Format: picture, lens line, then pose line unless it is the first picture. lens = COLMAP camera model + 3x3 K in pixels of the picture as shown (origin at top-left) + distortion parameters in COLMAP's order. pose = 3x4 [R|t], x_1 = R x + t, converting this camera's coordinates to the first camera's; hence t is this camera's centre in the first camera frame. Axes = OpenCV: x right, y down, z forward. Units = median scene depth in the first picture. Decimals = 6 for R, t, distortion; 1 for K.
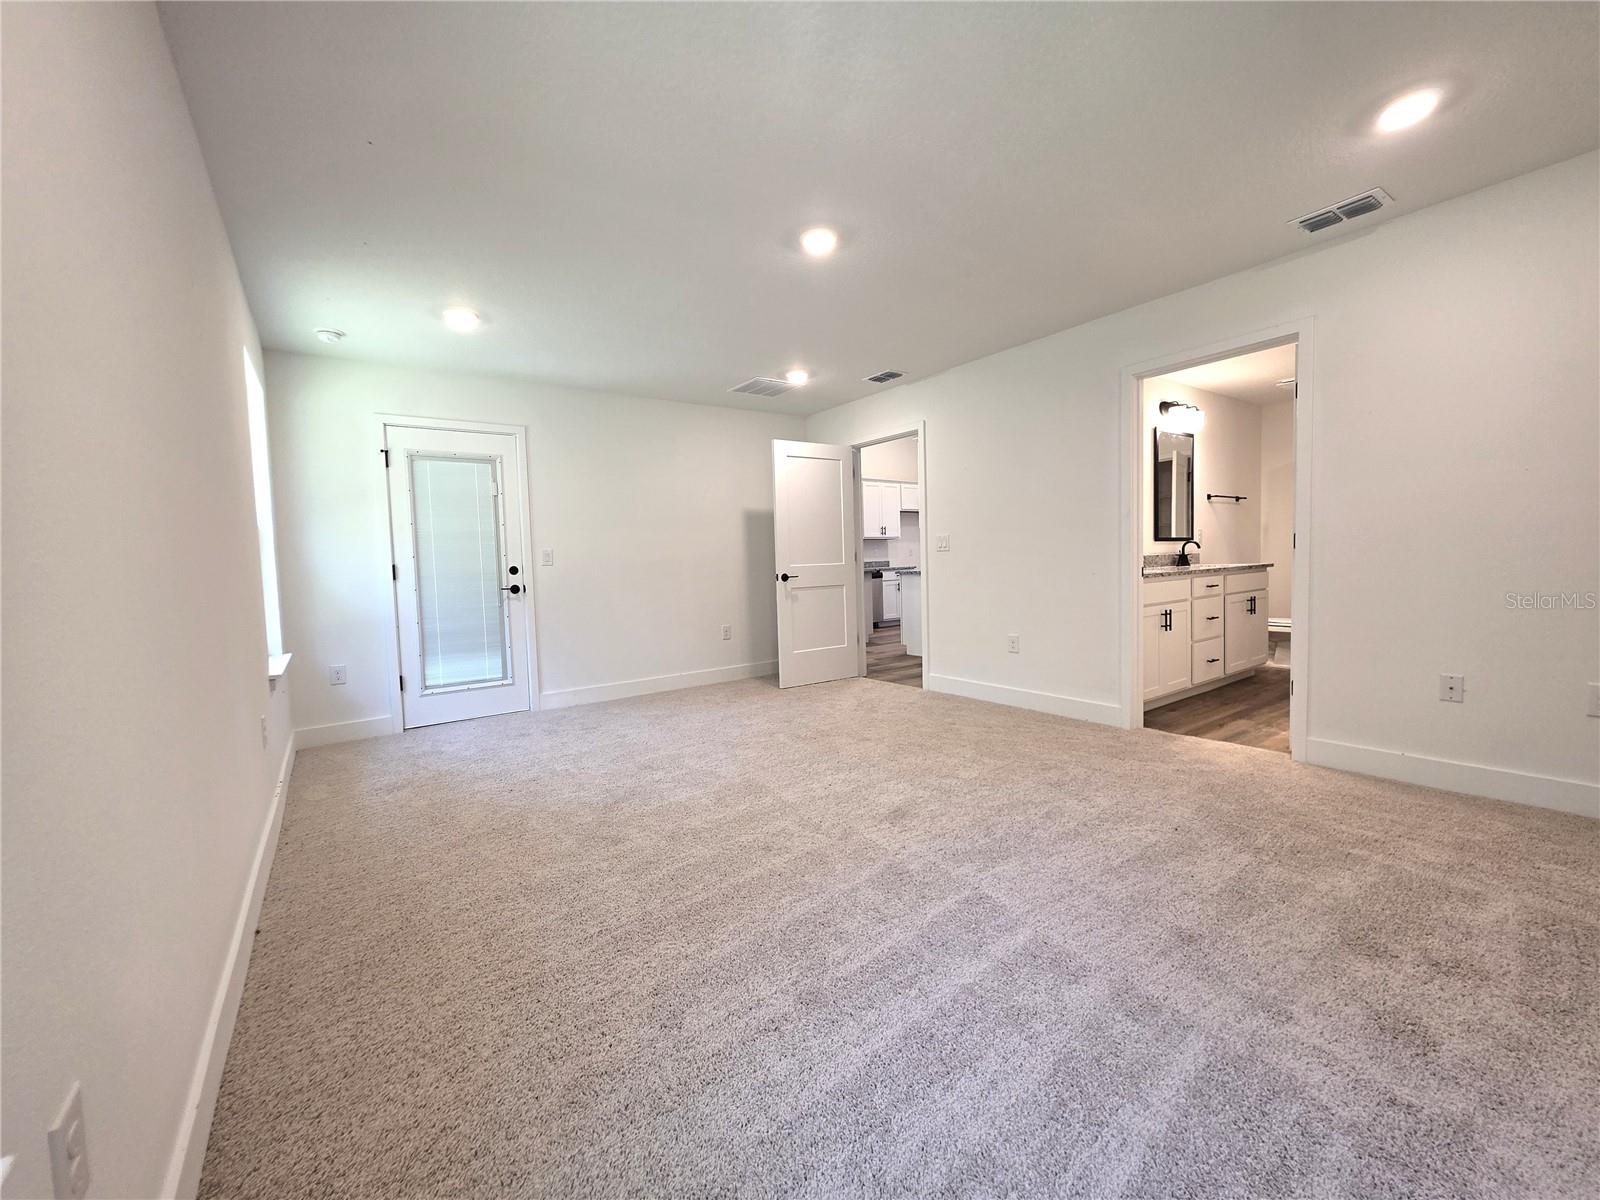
lens RADIAL K [[646.1, 0, 800.9], [0, 646.1, 595.4], [0, 0, 1]] dist [0.006991, -0.001215]
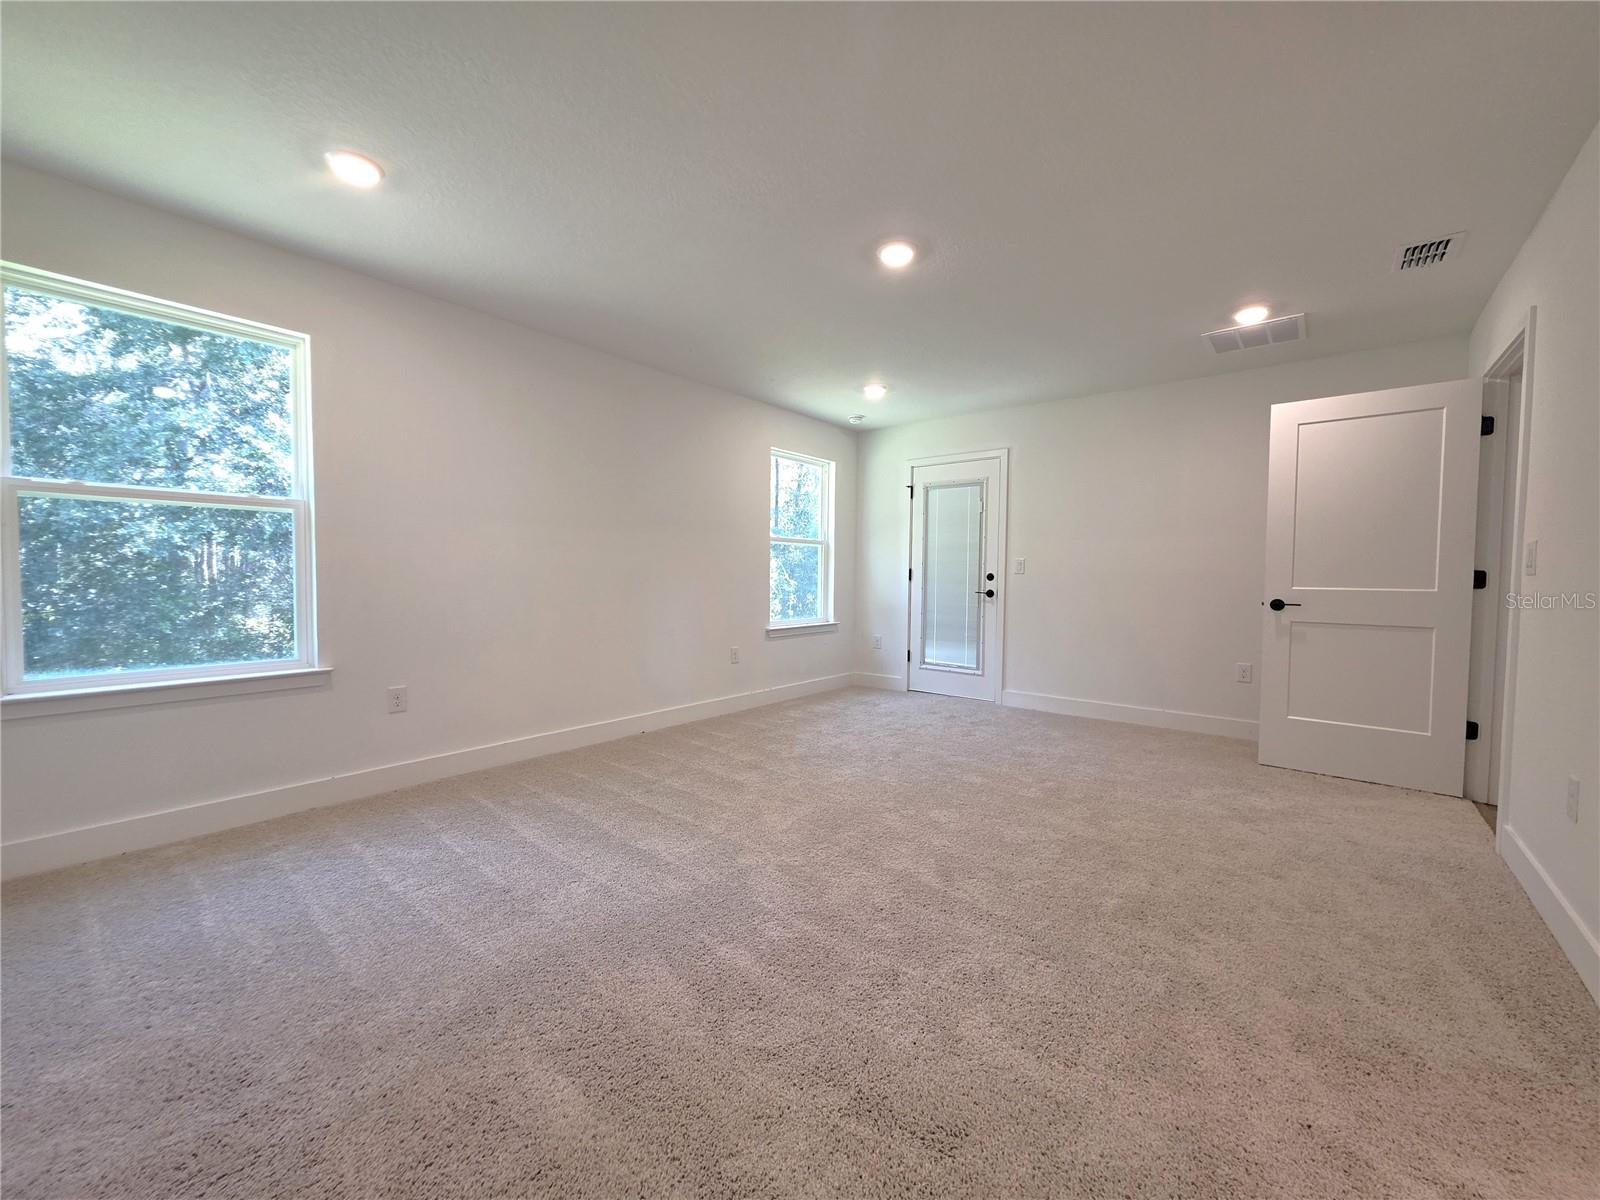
lens RADIAL K [[646.1, 0, 802.5], [0, 646.1, 603.5], [0, 0, 1]] dist [0.006991, -0.001215]
pose [[0.262014, 0.079982, -0.961744, 0.584642], [-0.076501, 0.995145, 0.061918, -0.038446], [0.962027, 0.057351, 0.266860, 0.388967]]
